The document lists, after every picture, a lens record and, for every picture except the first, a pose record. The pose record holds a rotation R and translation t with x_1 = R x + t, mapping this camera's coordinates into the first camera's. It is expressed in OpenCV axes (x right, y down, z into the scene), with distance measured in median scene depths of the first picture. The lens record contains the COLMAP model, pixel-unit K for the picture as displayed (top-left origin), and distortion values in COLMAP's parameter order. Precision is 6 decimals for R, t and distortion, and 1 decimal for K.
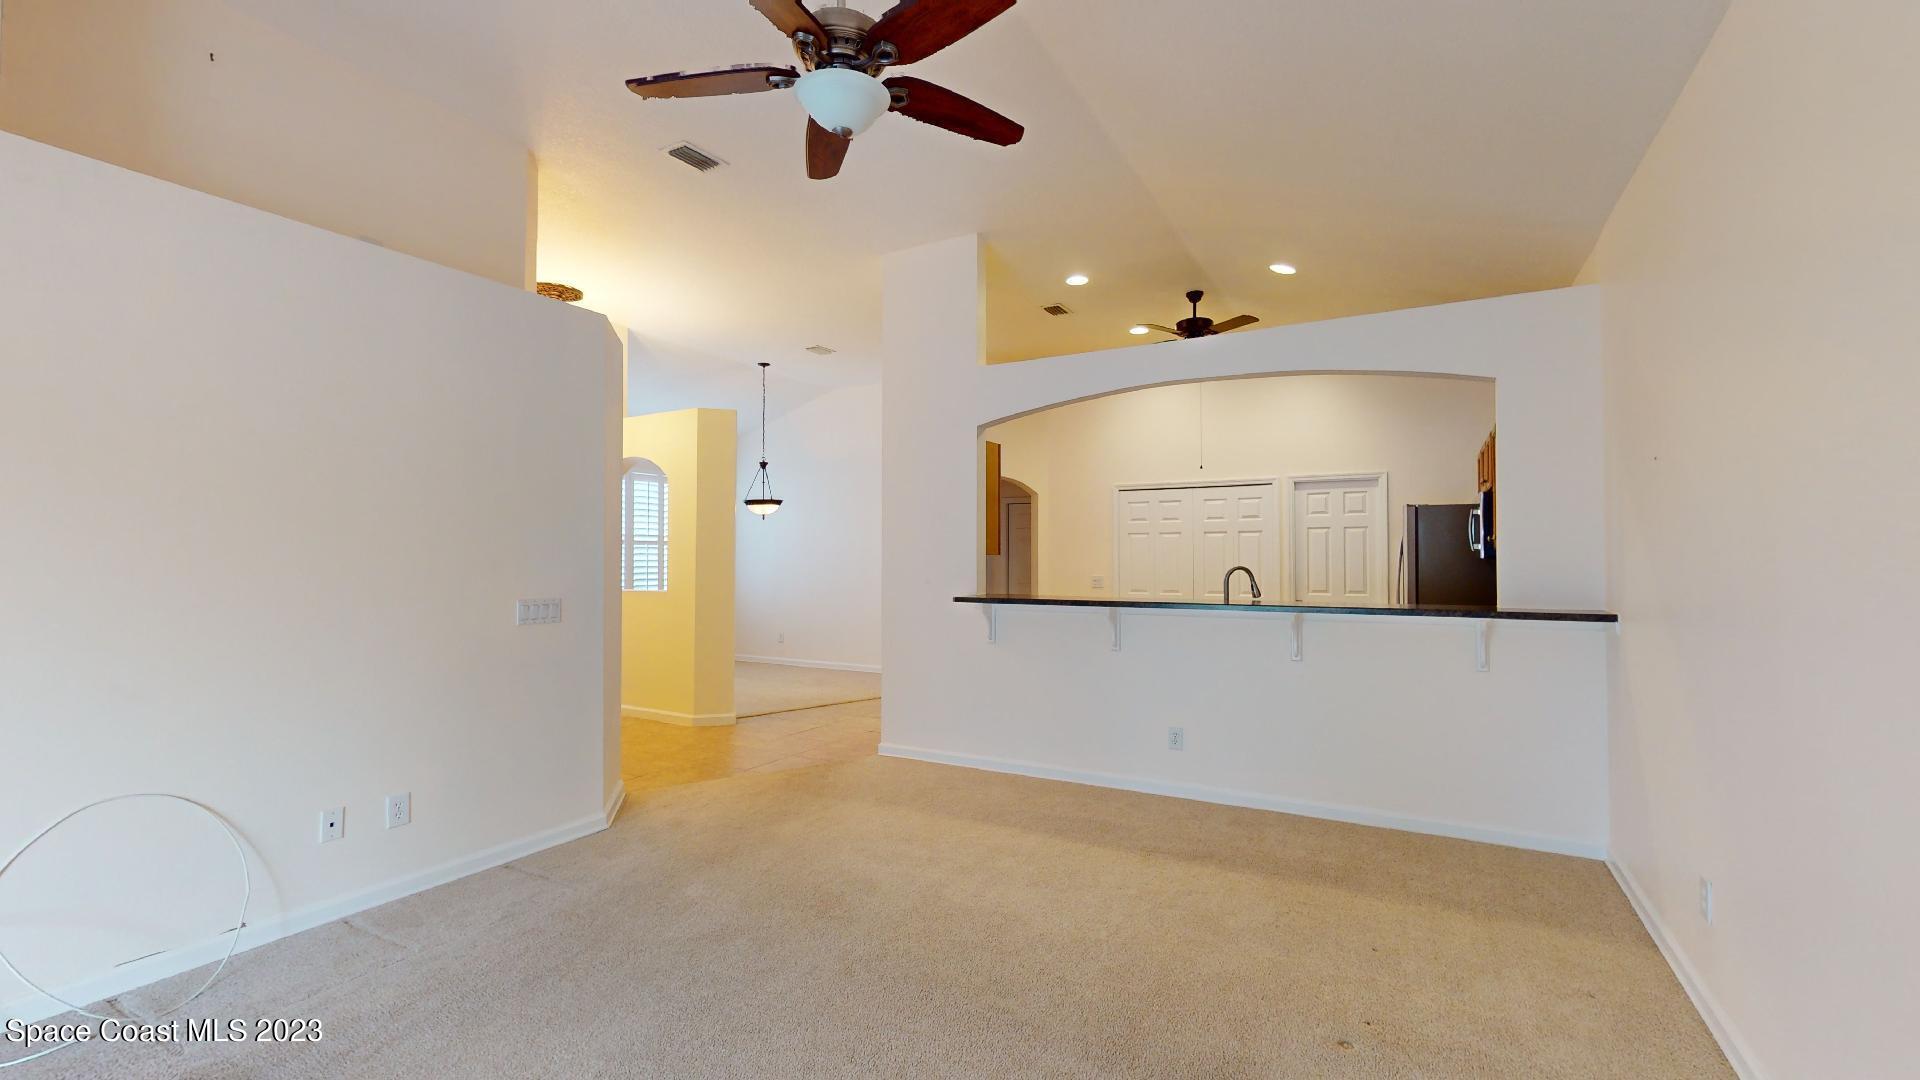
lens RADIAL K [[799.1, 0, 960.7], [0, 799.1, 548.8], [0, 0, 1]] dist [-0.000746, 0.000819]
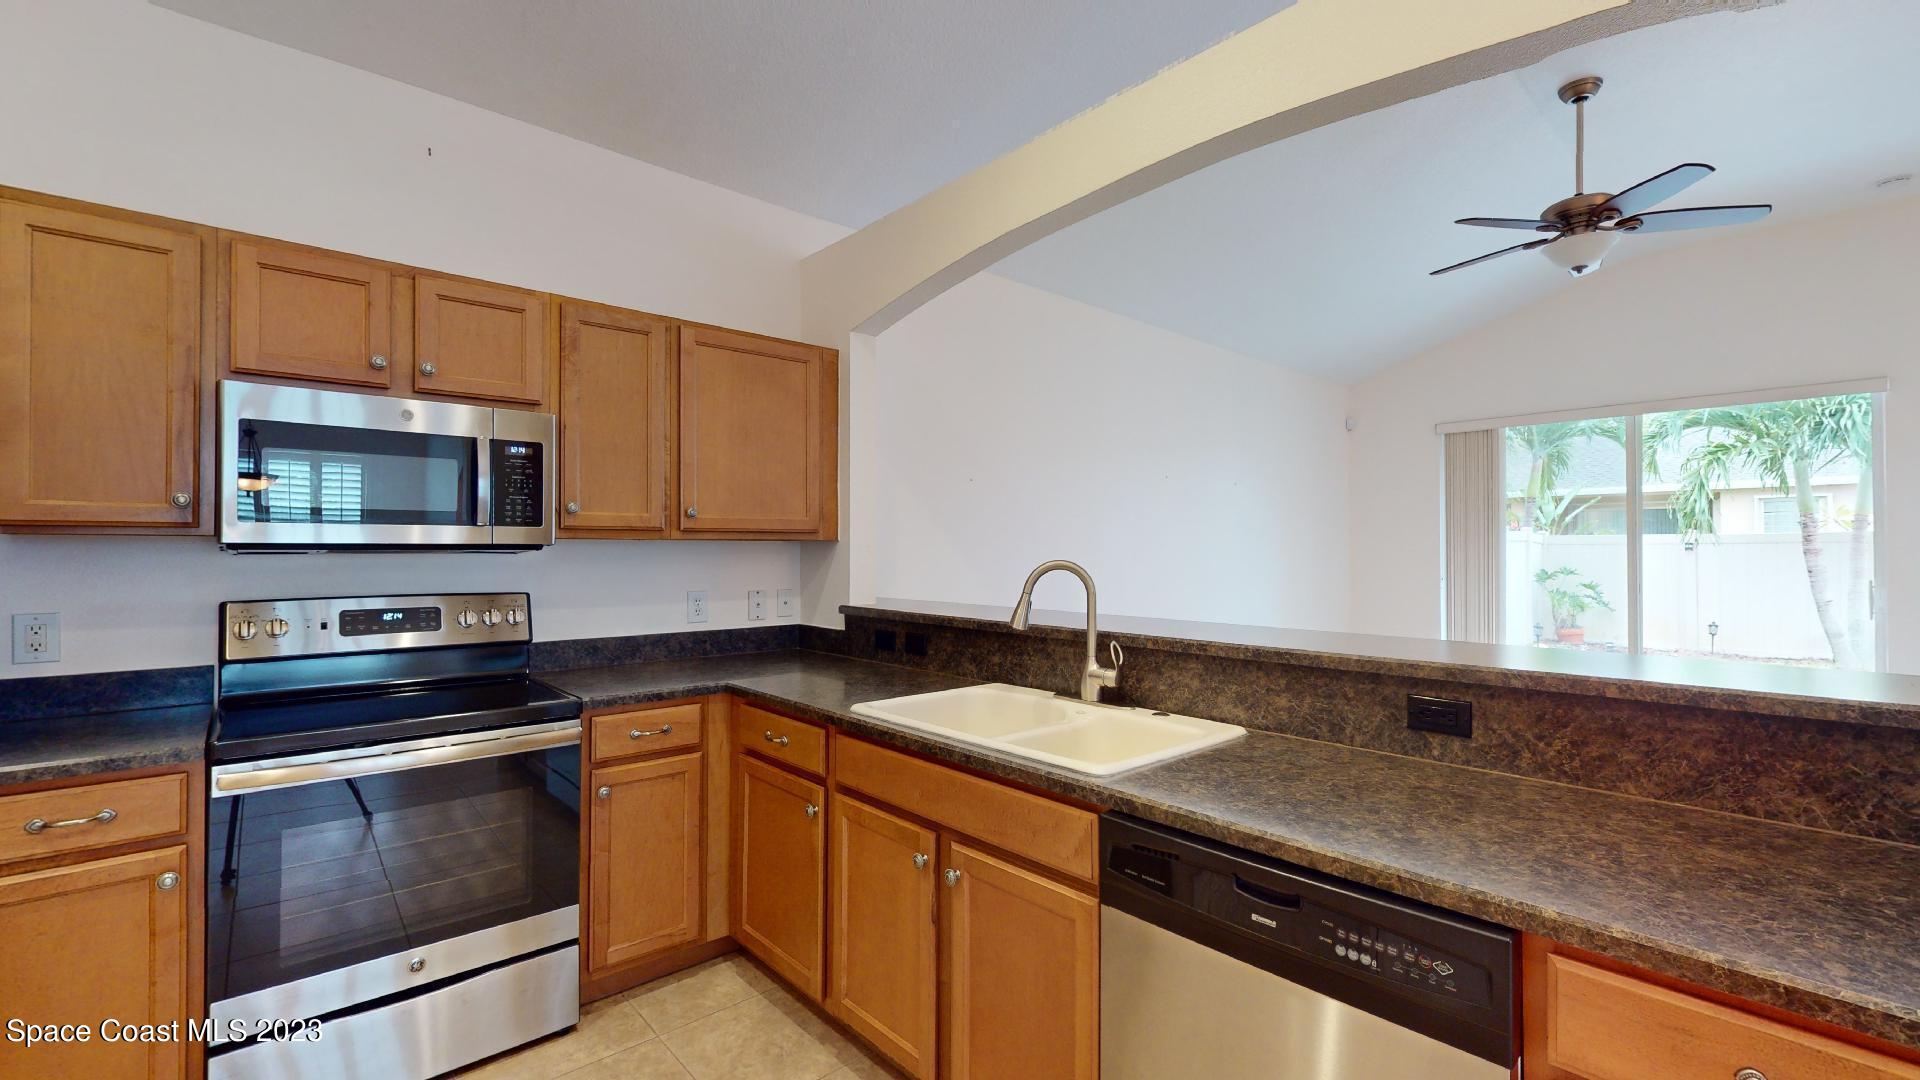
lens RADIAL K [[799.1, 0, 961.4], [0, 799.1, 542.1], [0, 0, 1]] dist [-0.000746, 0.000819]
pose [[-0.944526, 0.002672, 0.328425, 0.256735], [-0.005262, 0.999715, -0.023268, 0.021444], [-0.328394, -0.023705, -0.944243, 1.458856]]
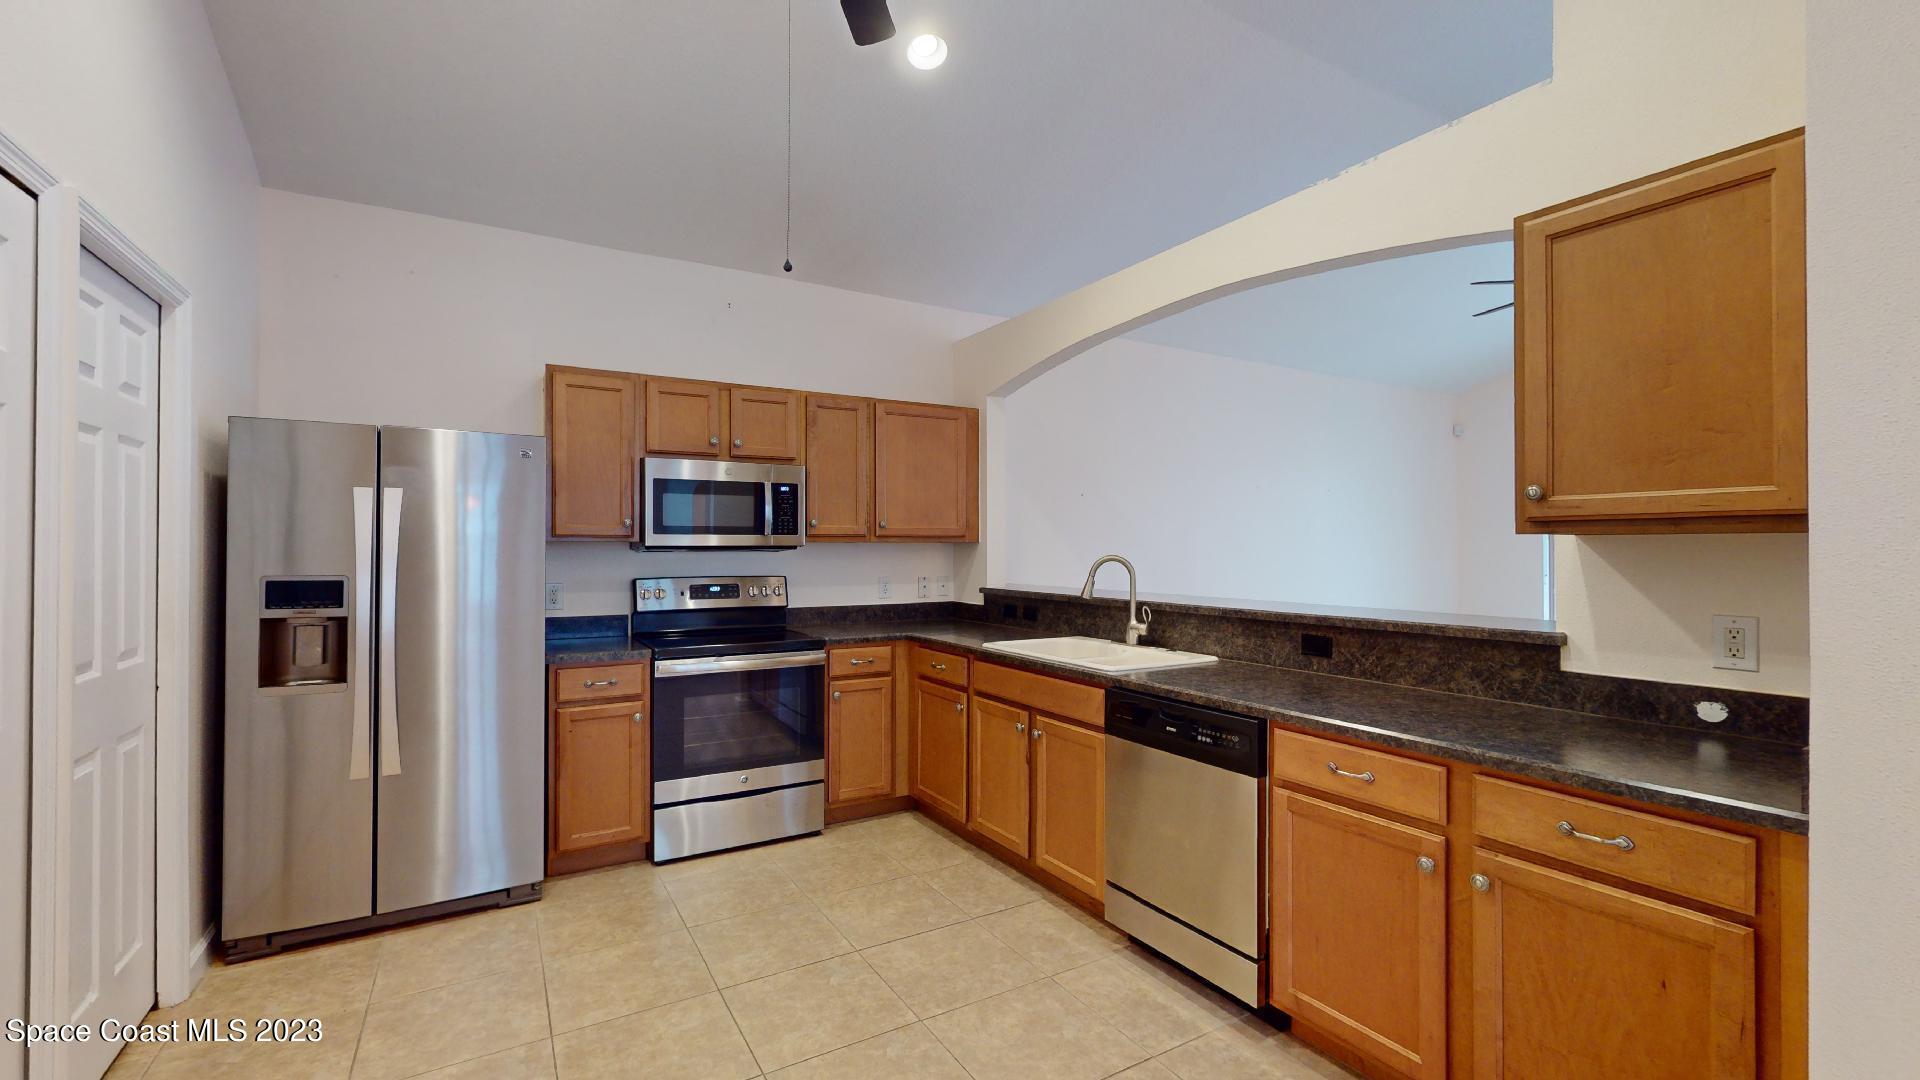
lens RADIAL K [[799.1, 0, 953.2], [0, 799.1, 544.4], [0, 0, 1]] dist [-0.000746, 0.000819]
pose [[-0.859502, 0.002215, 0.511127, 0.105923], [-0.007064, 0.999844, -0.016213, 0.023530], [-0.511083, -0.017546, -0.859352, 1.708087]]
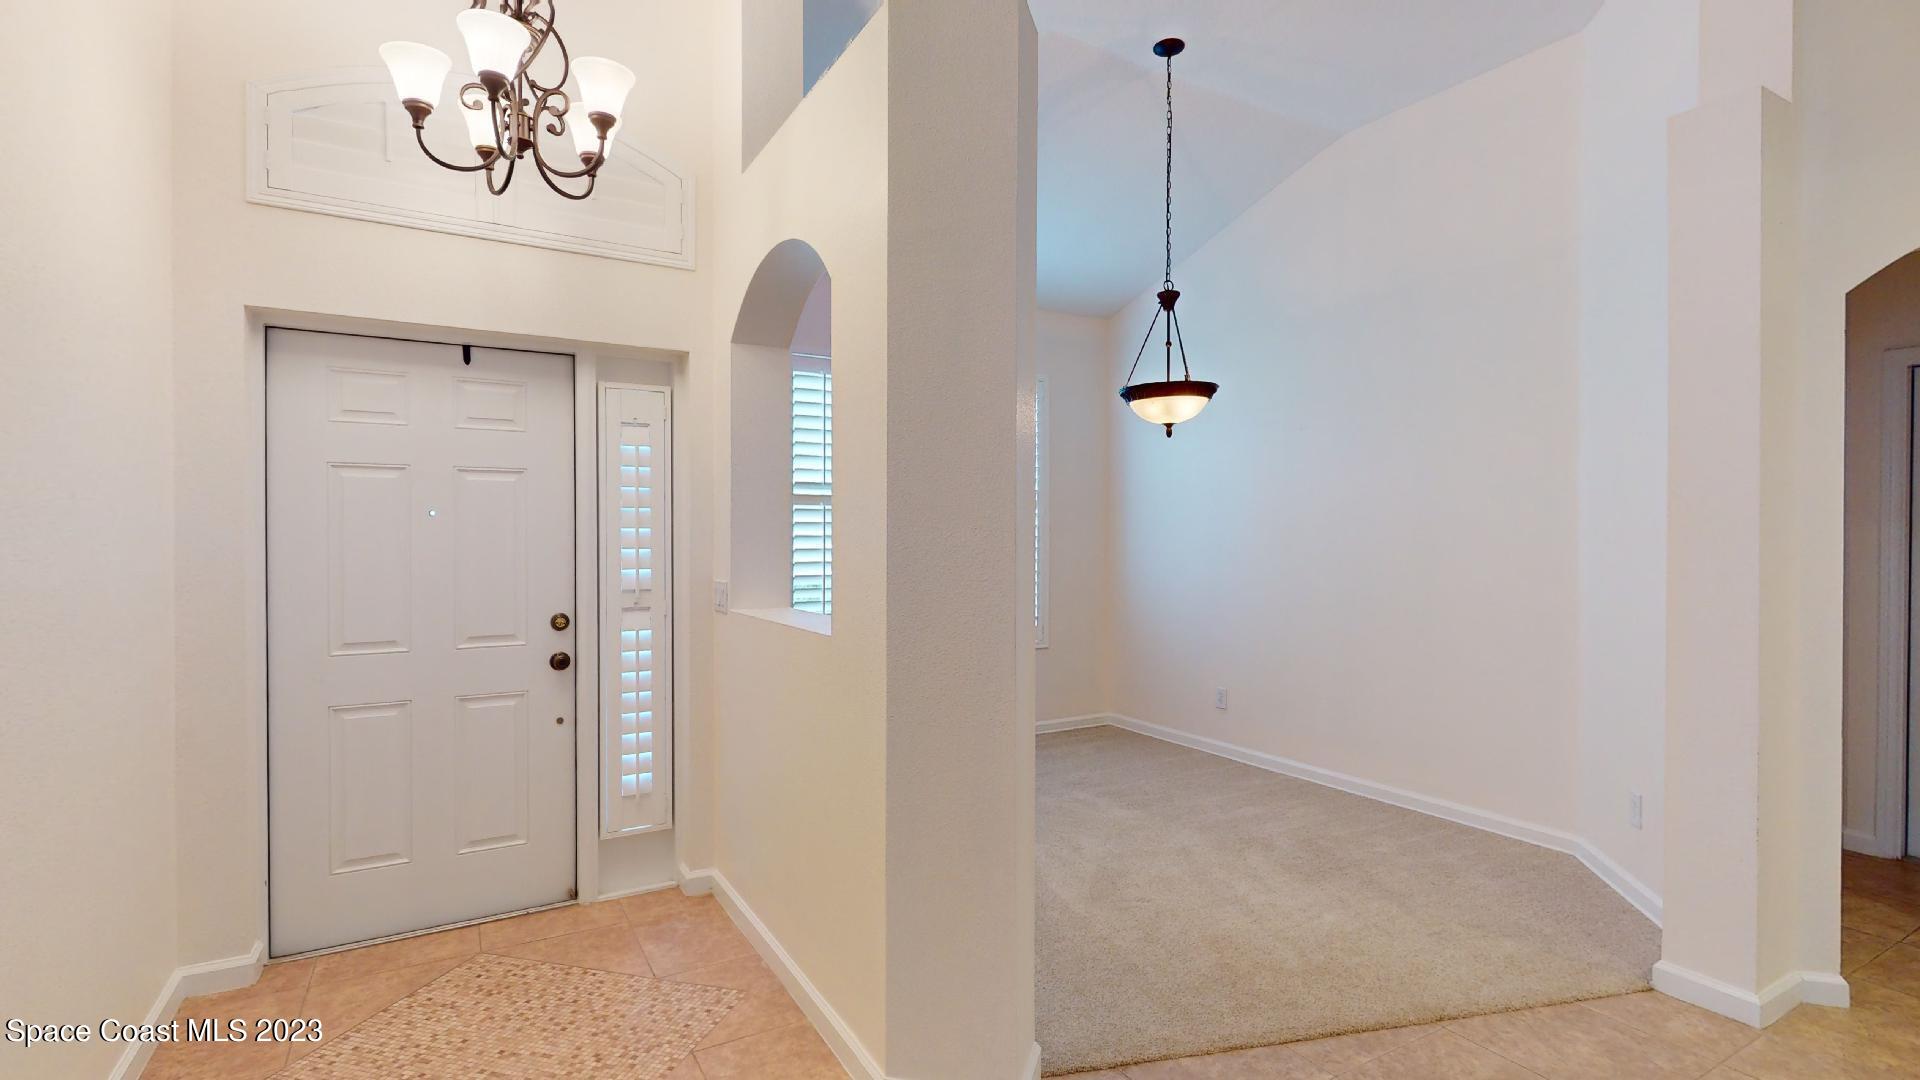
lens RADIAL K [[880.7, 0, 961.9], [0, 880.7, 543.8], [0, 0, 1]] dist [0.001432, 0.000073]
pose [[0.864991, 0.003592, -0.501775, -0.210573], [0.007782, 0.999758, 0.020572, 0.014332], [0.501727, -0.021699, 0.864754, 1.036301]]
